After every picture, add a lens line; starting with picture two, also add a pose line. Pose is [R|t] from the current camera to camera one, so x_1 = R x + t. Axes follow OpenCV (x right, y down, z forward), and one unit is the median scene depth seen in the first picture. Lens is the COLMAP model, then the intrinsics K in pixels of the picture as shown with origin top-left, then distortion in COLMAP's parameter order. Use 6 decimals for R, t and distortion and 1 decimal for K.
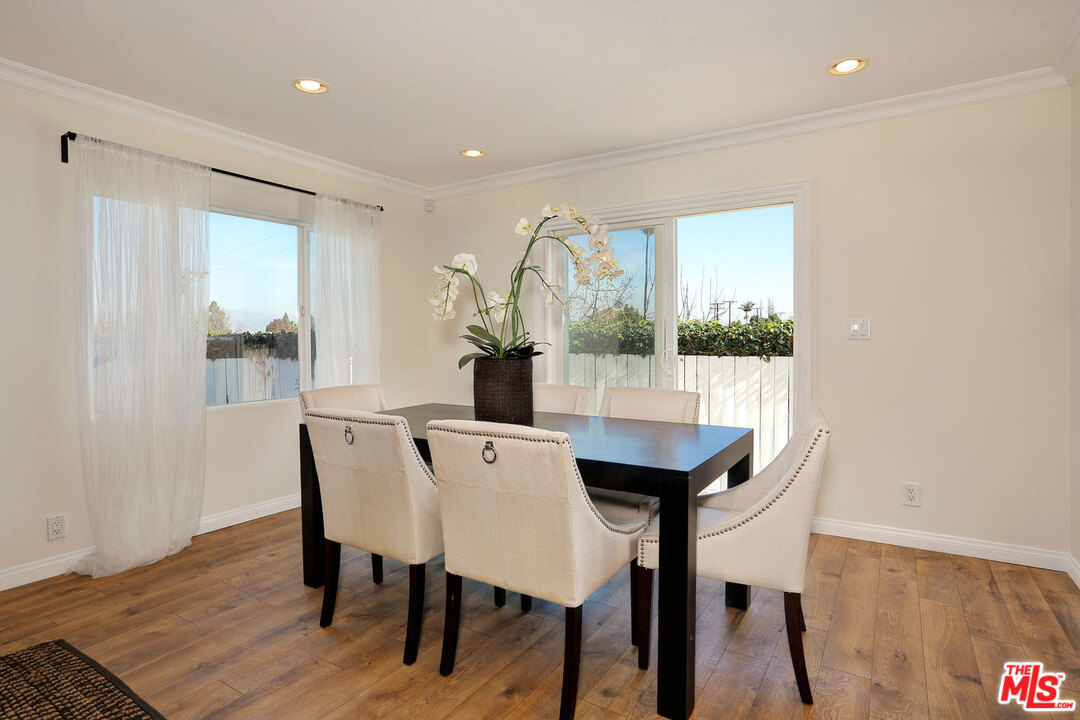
lens RADIAL K [[508.1, 0, 539.6], [0, 508.1, 344.5], [0, 0, 1]] dist [-0.000380, 0.000098]
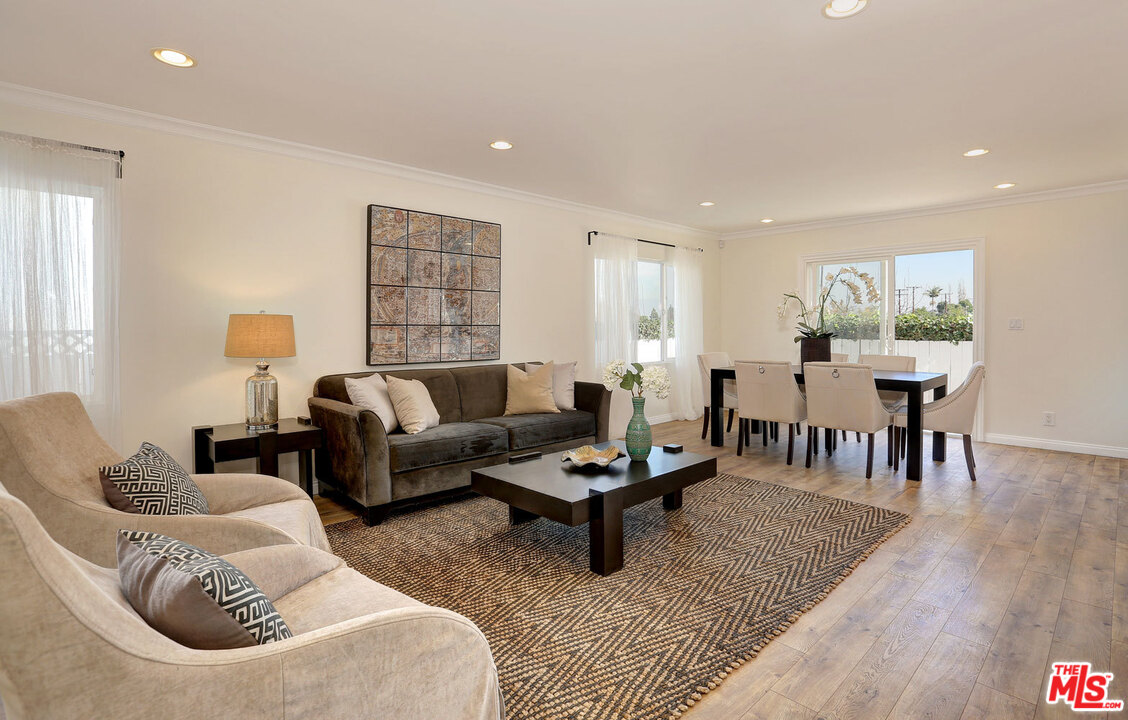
lens RADIAL K [[561.5, 0, 565.9], [0, 561.5, 330.9], [0, 0, 1]] dist [-0.001898, -0.000204]
pose [[0.982294, 0.005403, -0.187267, -0.439383], [-0.005338, 0.999985, 0.000853, 0.000668], [0.187269, 0.000162, 0.982309, -0.994527]]
